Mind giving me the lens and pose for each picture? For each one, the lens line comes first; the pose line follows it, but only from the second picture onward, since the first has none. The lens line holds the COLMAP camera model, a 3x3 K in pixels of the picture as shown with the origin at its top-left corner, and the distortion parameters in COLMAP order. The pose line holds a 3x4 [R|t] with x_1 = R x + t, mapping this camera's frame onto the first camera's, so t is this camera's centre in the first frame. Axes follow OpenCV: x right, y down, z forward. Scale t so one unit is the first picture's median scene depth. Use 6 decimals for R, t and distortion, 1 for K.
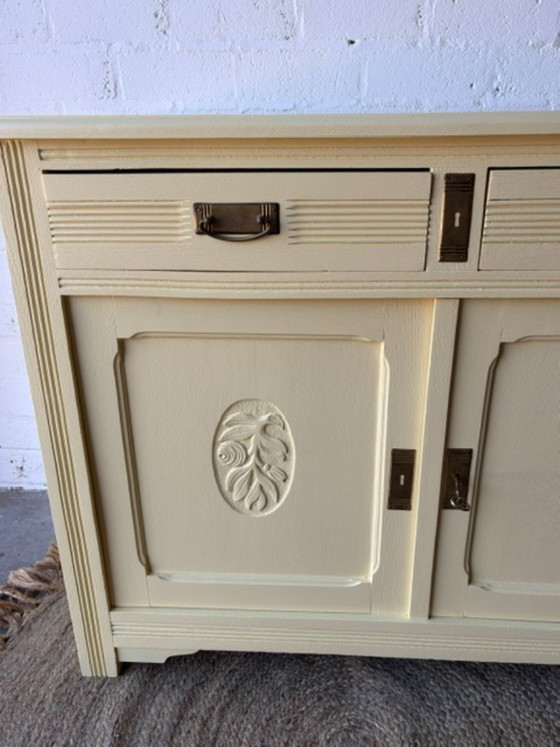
lens RADIAL K [[594.2, 0, 280.0], [0, 594.2, 373.5], [0, 0, 1]] dist [0.058132, -0.070028]
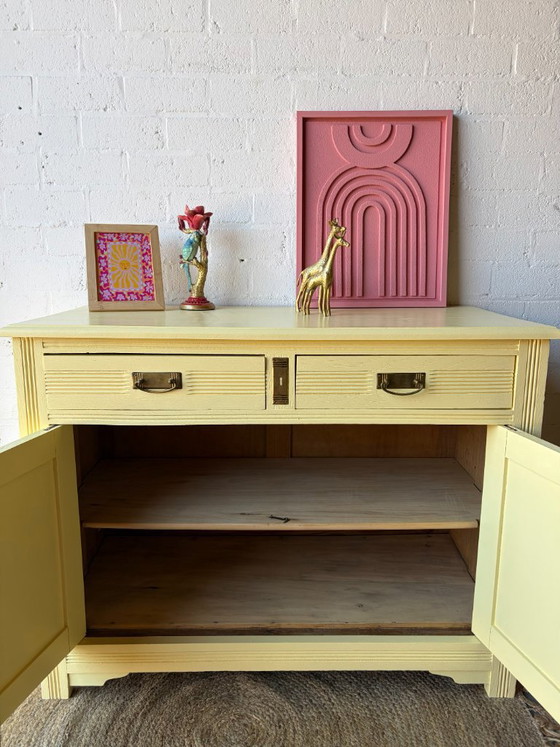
lens RADIAL K [[577.3, 0, 276.6], [0, 577.3, 375.8], [0, 0, 1]] dist [0.036892, -0.046397]
pose [[0.997009, -0.000065, 0.077280, 0.120912], [0.014408, 0.982622, -0.185056, 0.037269], [-0.075925, 0.185616, 0.979685, -0.567746]]
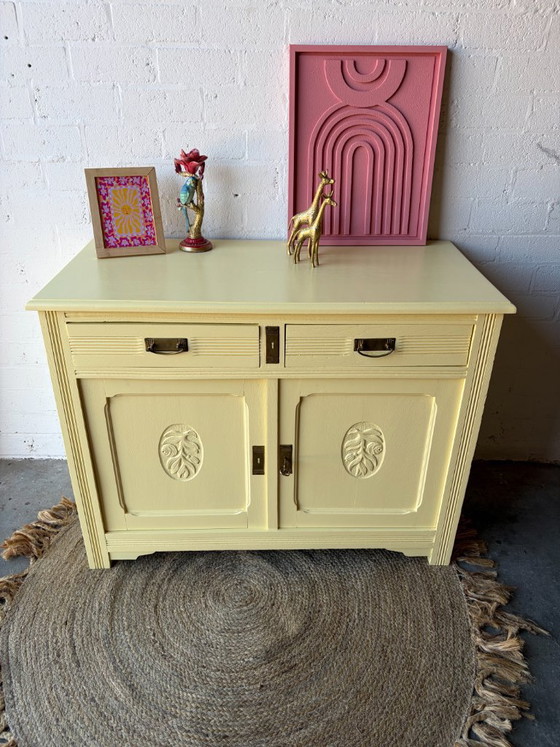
lens RADIAL K [[566.1, 0, 278.4], [0, 566.1, 373.2], [0, 0, 1]] dist [0.039978, -0.048164]
pose [[0.995814, -0.021843, 0.088759, 0.111517], [0.011733, 0.993541, 0.112870, -0.312618], [-0.090651, -0.111356, 0.989637, -0.798076]]
